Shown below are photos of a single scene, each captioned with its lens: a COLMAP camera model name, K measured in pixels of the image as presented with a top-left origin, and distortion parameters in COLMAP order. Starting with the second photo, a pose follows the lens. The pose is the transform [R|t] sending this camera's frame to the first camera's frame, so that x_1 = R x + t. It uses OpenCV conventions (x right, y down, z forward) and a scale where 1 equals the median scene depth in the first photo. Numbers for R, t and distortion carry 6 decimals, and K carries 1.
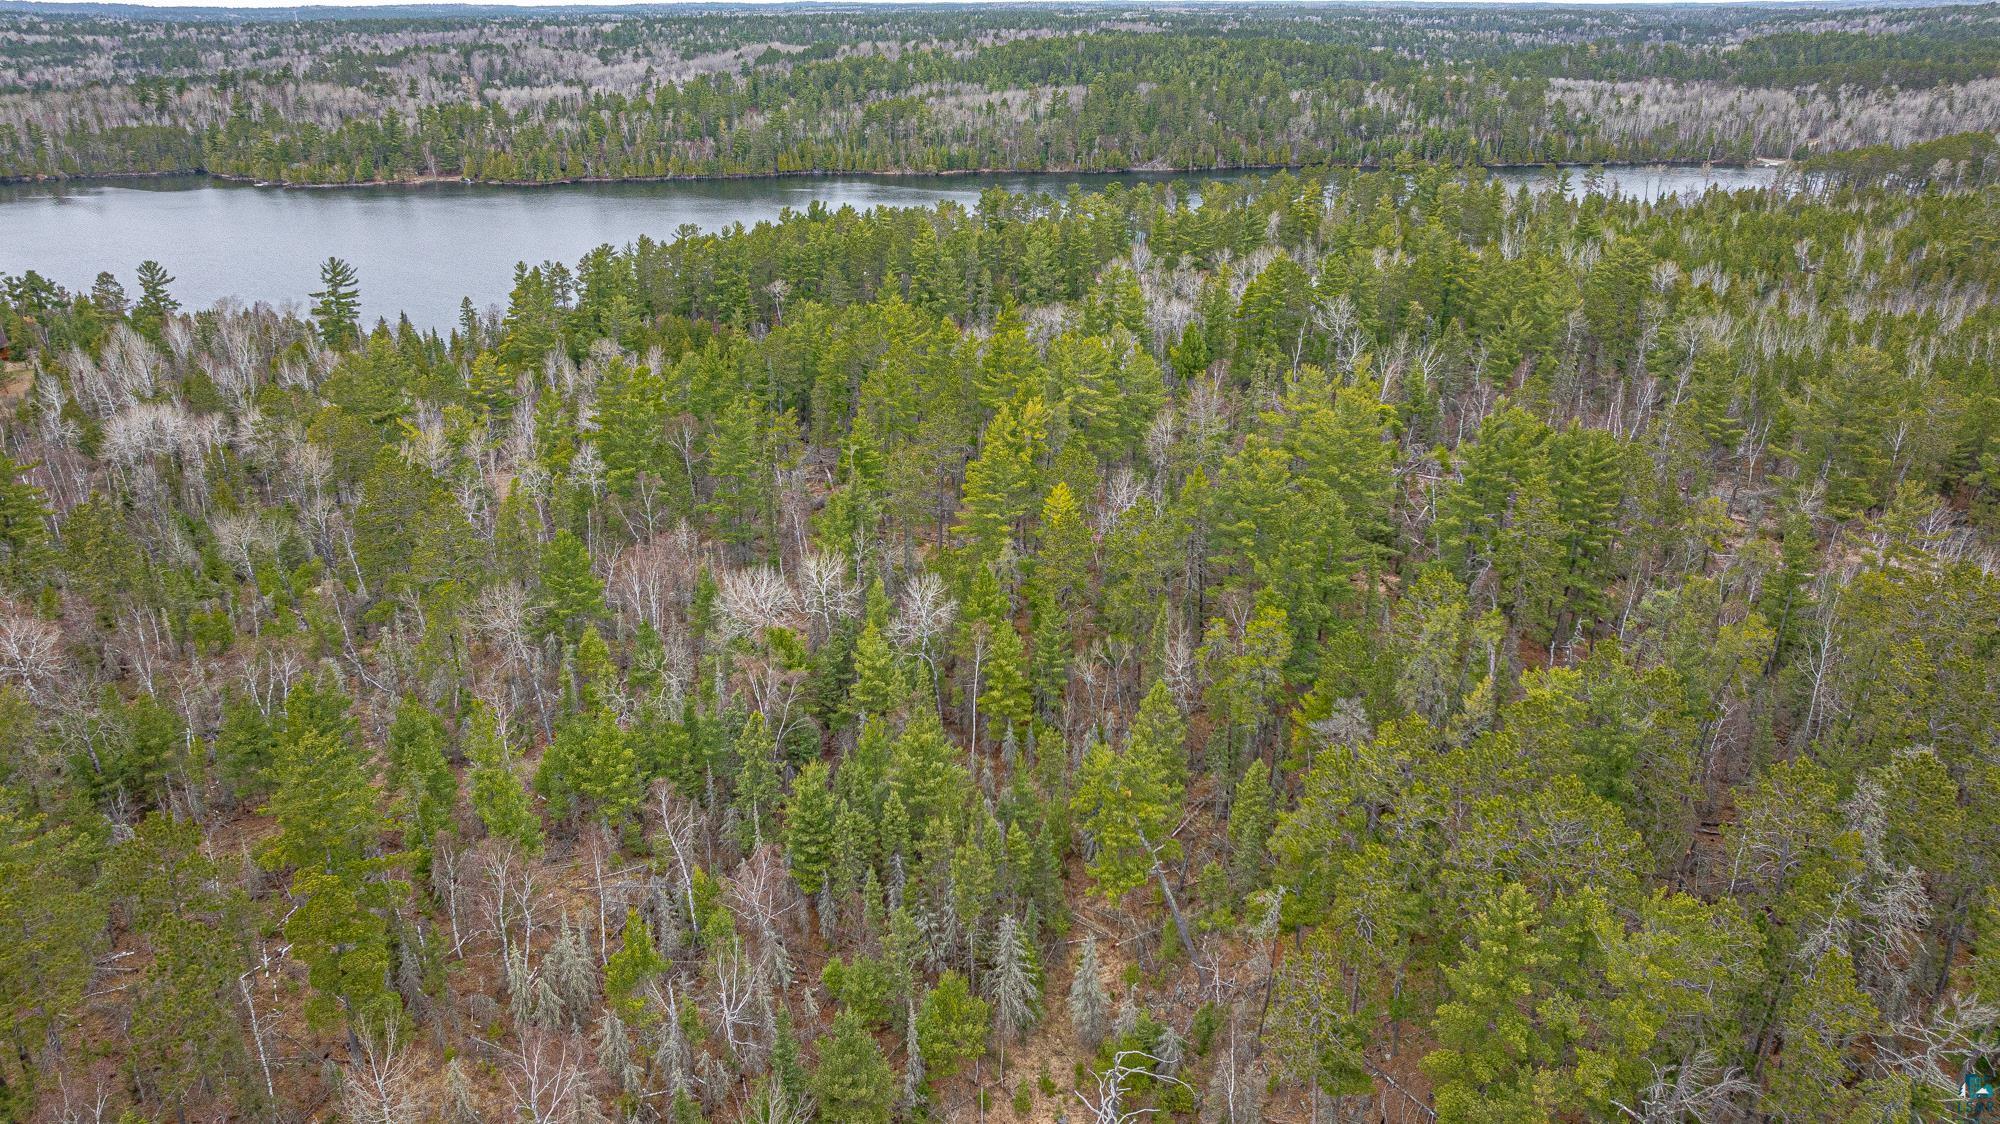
lens RADIAL K [[1374.4, 0, 1006.8], [0, 1374.4, 565.5], [0, 0, 1]] dist [-0.046775, 0.047173]
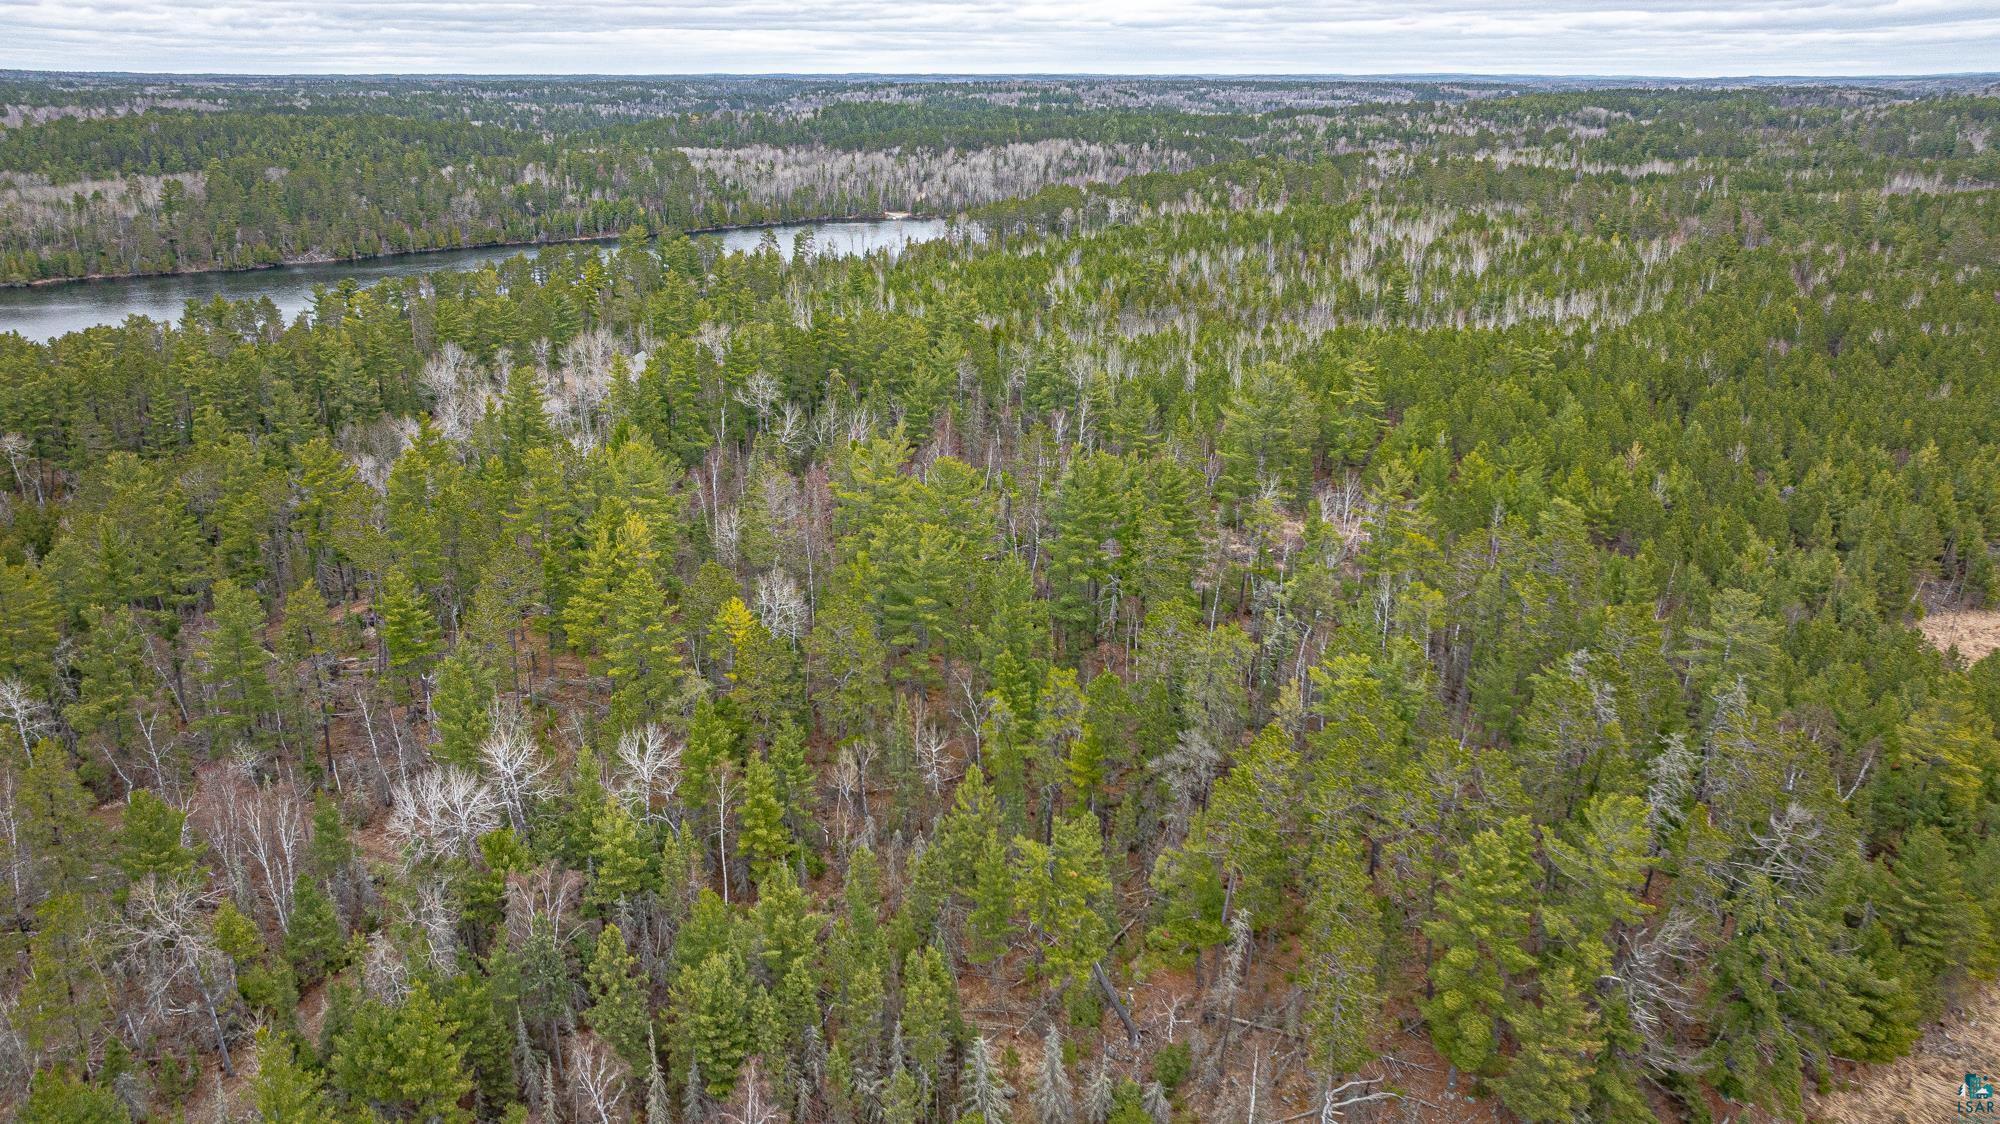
lens RADIAL K [[1374.4, 0, 997.4], [0, 1374.4, 576.0], [0, 0, 1]] dist [-0.046775, 0.047173]
pose [[0.812572, -0.192811, 0.550046, -0.059272], [0.214553, 0.976385, 0.025302, -0.010720], [-0.541935, 0.097454, 0.834751, 0.019743]]
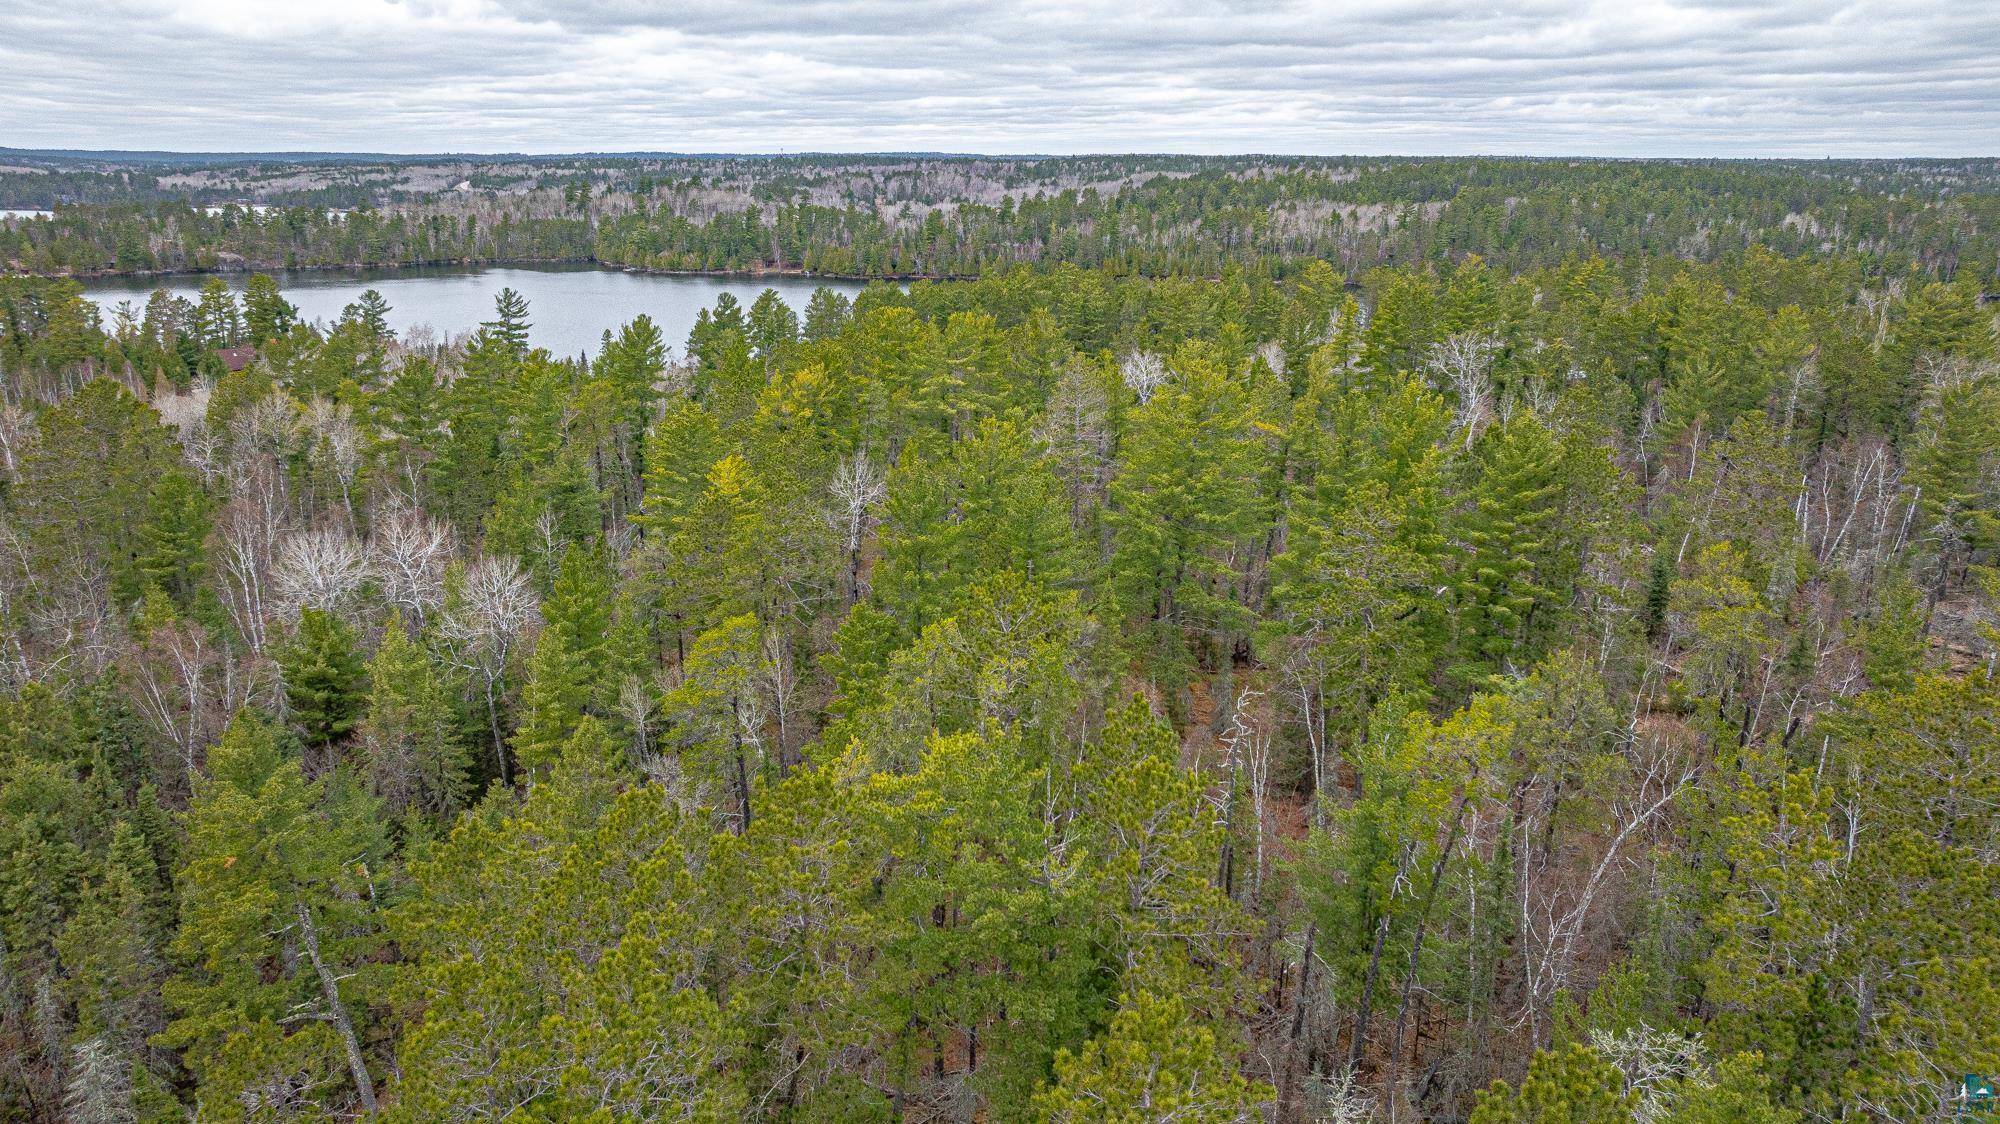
lens RADIAL K [[1374.4, 0, 1009.2], [0, 1374.4, 597.3], [0, 0, 1]] dist [-0.046775, 0.047173]
pose [[0.953653, 0.097418, -0.284702, 0.068376], [-0.119515, 0.990941, -0.061257, 0.006692], [0.276155, 0.092444, 0.956657, 0.067676]]
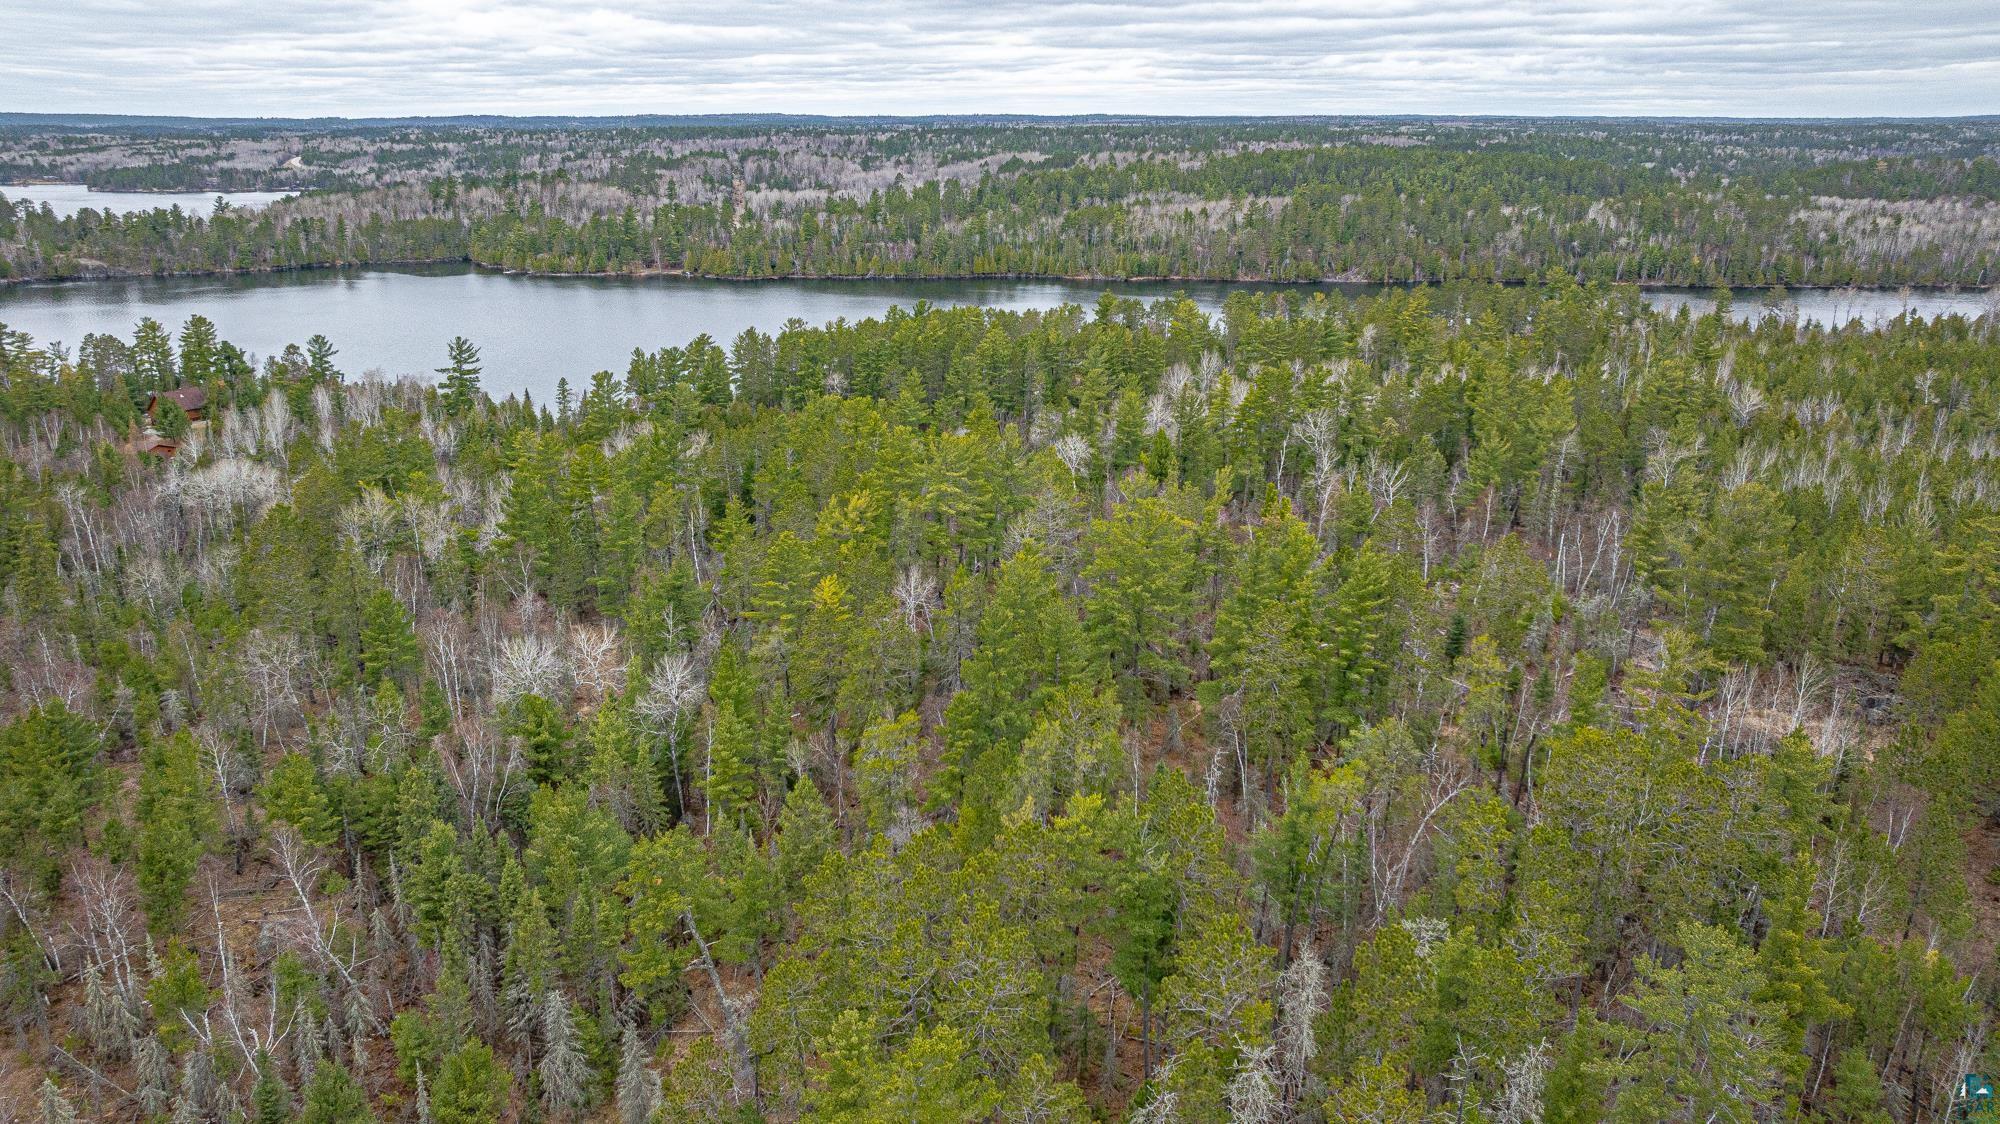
lens RADIAL K [[1374.4, 0, 1005.3], [0, 1374.4, 575.5], [0, 0, 1]] dist [-0.046775, 0.047173]
pose [[0.980226, 0.065219, -0.186826, 0.063389], [-0.077522, 0.995225, -0.059315, -0.001862], [0.182065, 0.072625, 0.980601, 0.007501]]
